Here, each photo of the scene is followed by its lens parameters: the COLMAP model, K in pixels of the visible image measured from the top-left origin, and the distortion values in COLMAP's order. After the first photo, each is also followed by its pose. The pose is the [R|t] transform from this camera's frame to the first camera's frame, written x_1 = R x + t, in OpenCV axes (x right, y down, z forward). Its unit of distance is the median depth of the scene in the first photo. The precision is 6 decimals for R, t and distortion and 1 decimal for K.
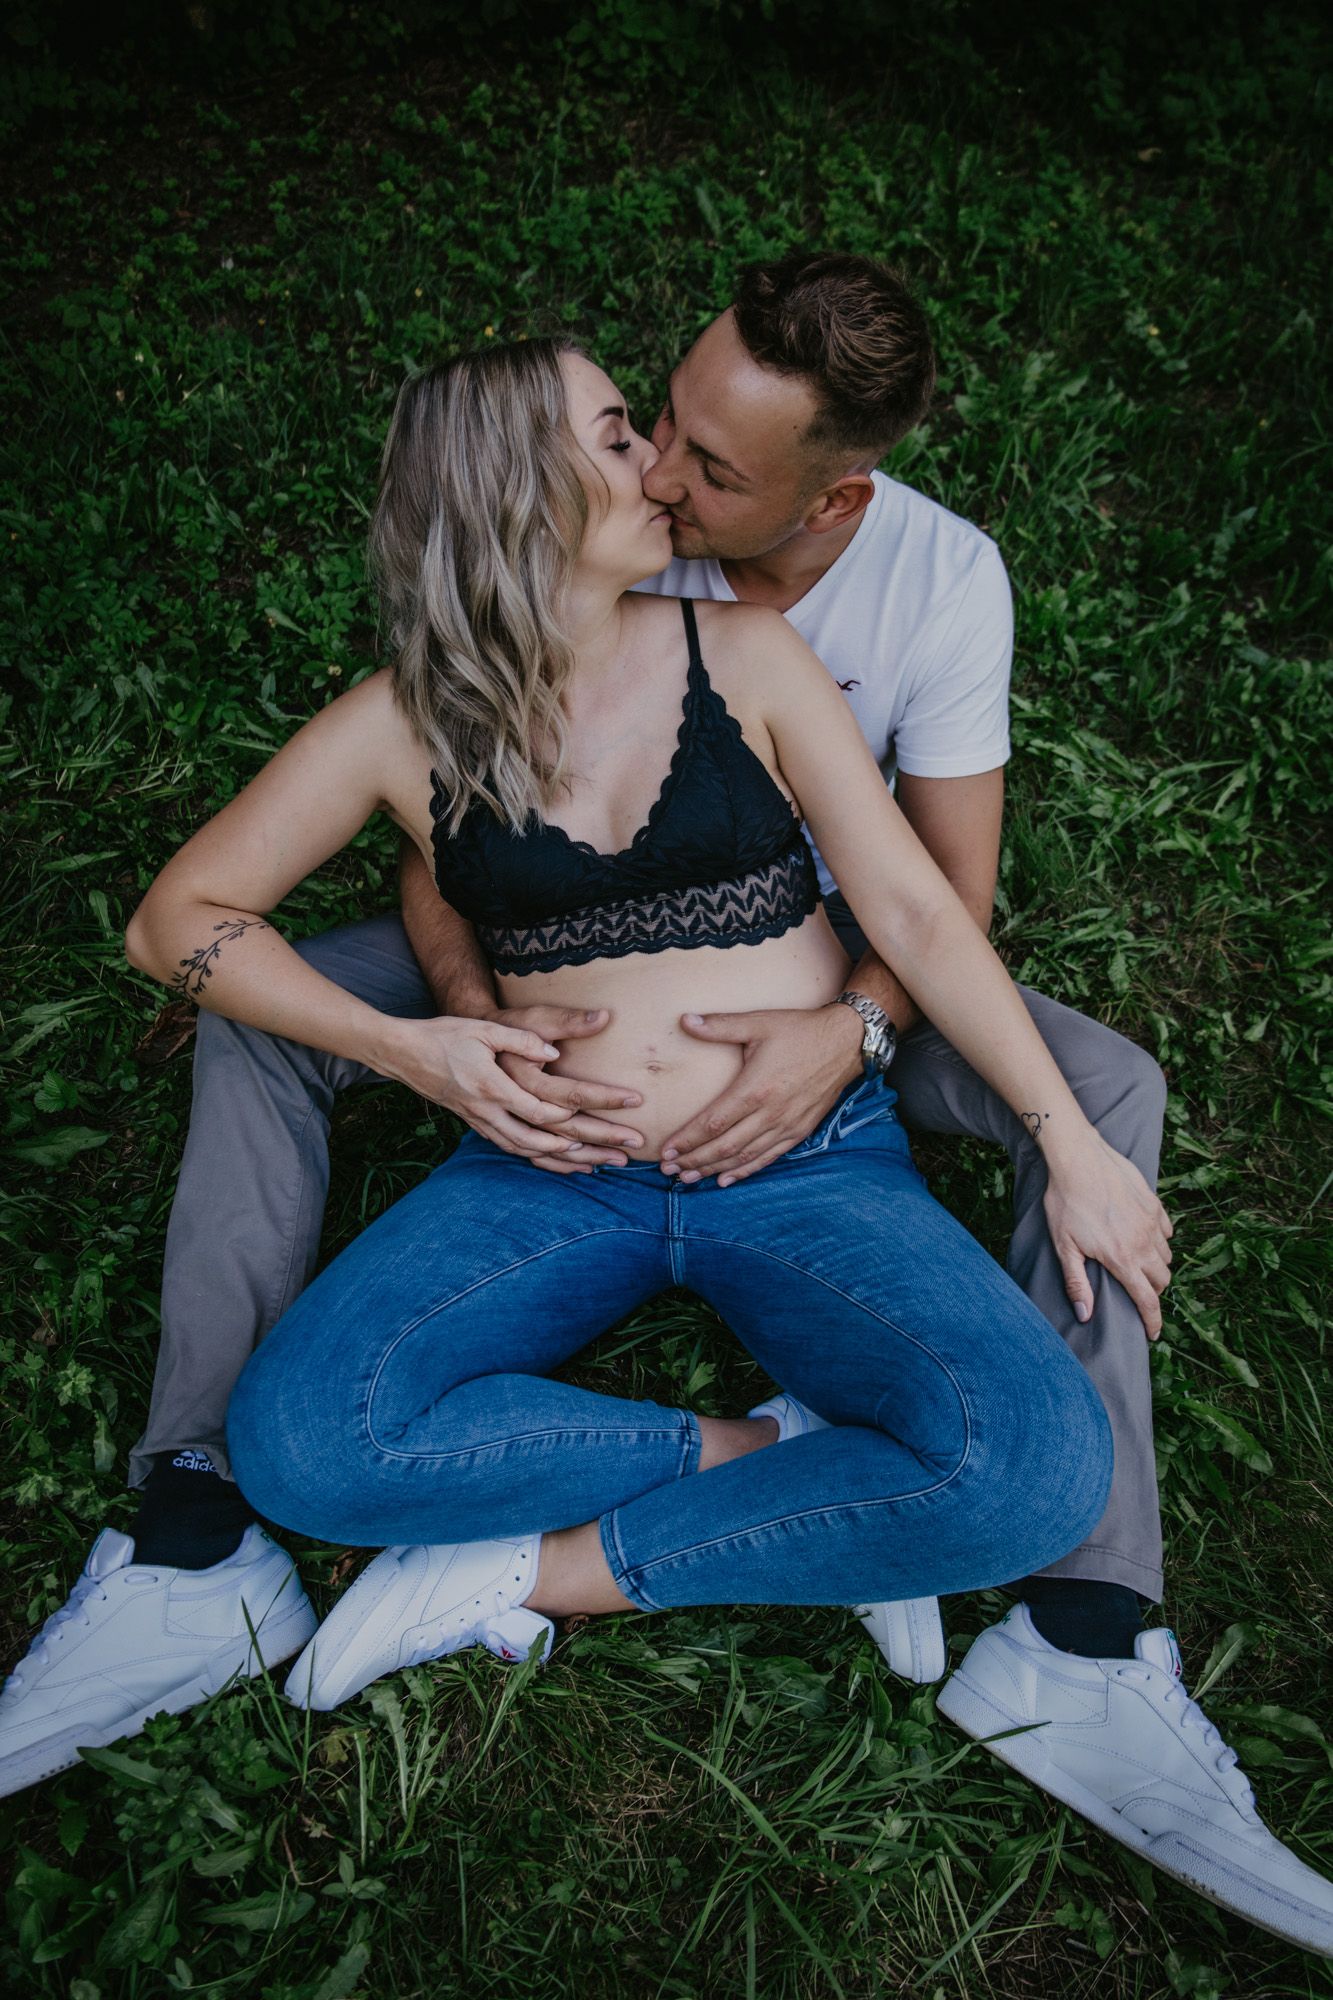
lens RADIAL K [[1646.0, 0, 666.5], [0, 1646.0, 1000.0], [0, 0, 1]] dist [-0.004890, -0.007799]
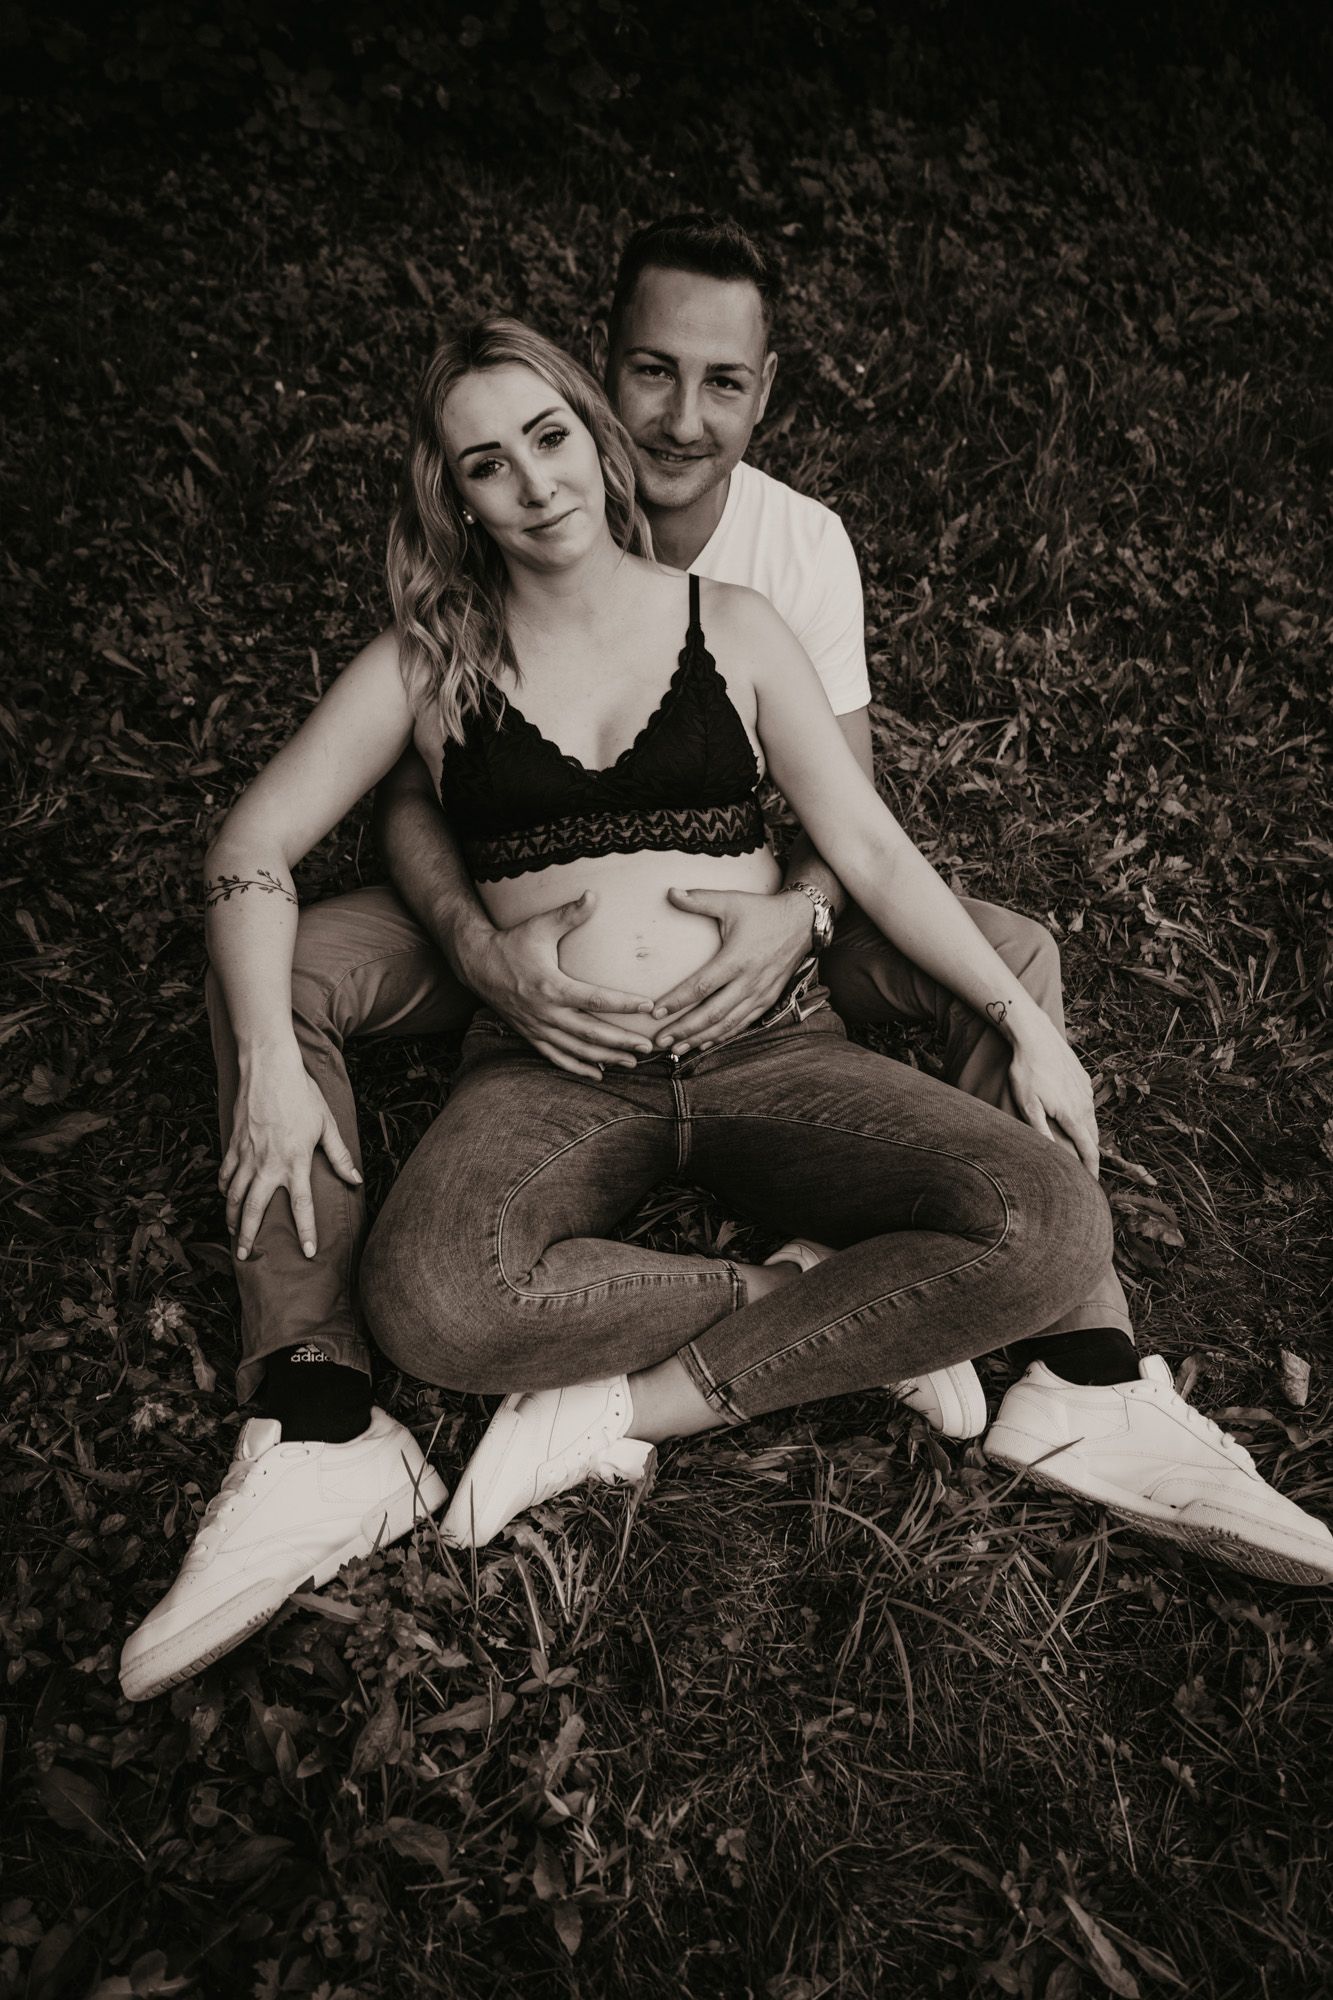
lens RADIAL K [[1659.8, 0, 666.5], [0, 1659.8, 1000.0], [0, 0, 1]] dist [-0.001844, -0.012660]
pose [[0.969722, -0.112304, 0.216858, -0.177575], [0.124092, 0.991403, -0.041482, 0.078962], [-0.210335, 0.067136, 0.975321, -0.091365]]
